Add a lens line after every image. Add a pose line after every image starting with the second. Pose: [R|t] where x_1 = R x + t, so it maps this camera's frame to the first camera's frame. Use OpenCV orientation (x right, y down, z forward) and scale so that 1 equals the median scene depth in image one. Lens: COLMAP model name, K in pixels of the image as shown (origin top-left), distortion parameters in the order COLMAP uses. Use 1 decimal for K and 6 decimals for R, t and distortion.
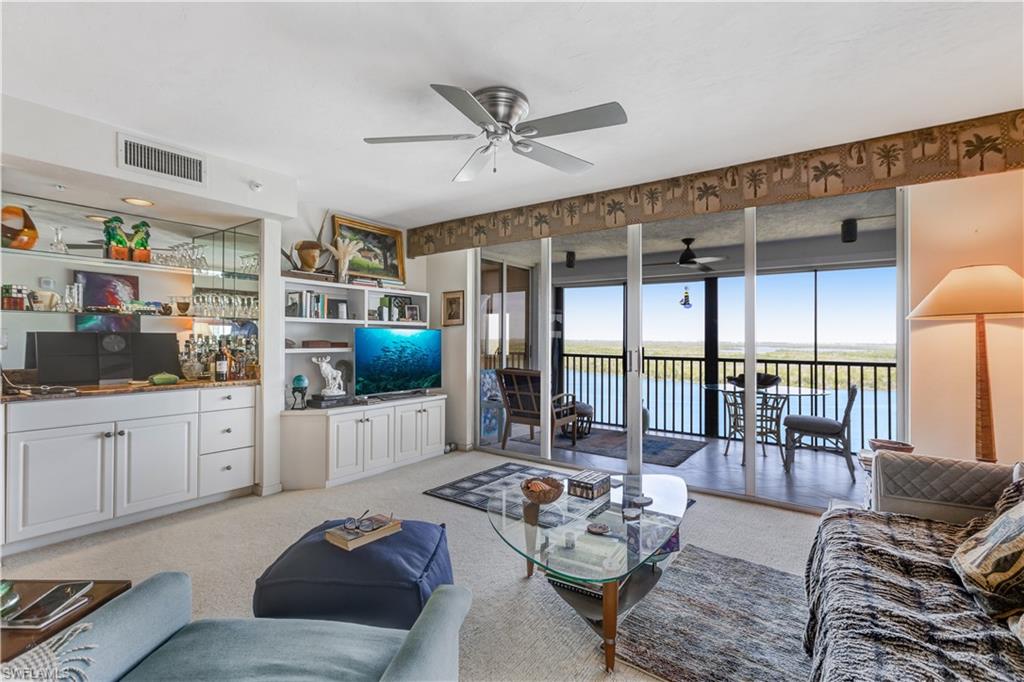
lens RADIAL K [[459.9, 0, 516.7], [0, 459.9, 334.4], [0, 0, 1]] dist [-0.004894, -0.000378]
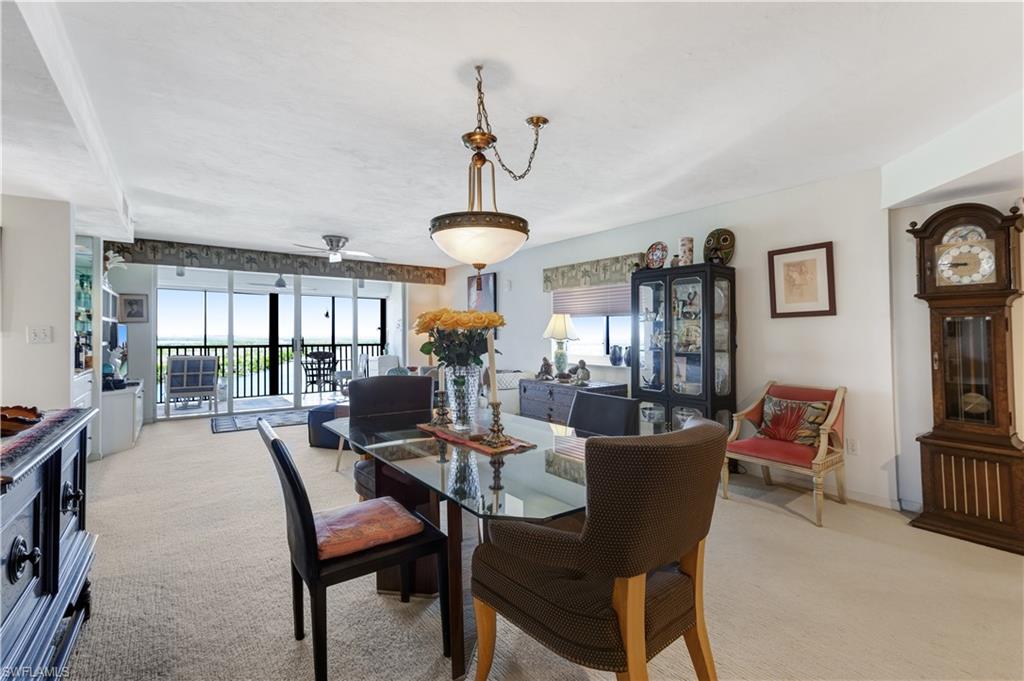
lens RADIAL K [[459.9, 0, 517.3], [0, 459.9, 334.8], [0, 0, 1]] dist [-0.004894, -0.000378]
pose [[0.314899, -0.005766, 0.949108, -1.155897], [-0.011615, 0.999883, 0.009929, -0.012176], [-0.949054, -0.014151, 0.314795, -0.397419]]
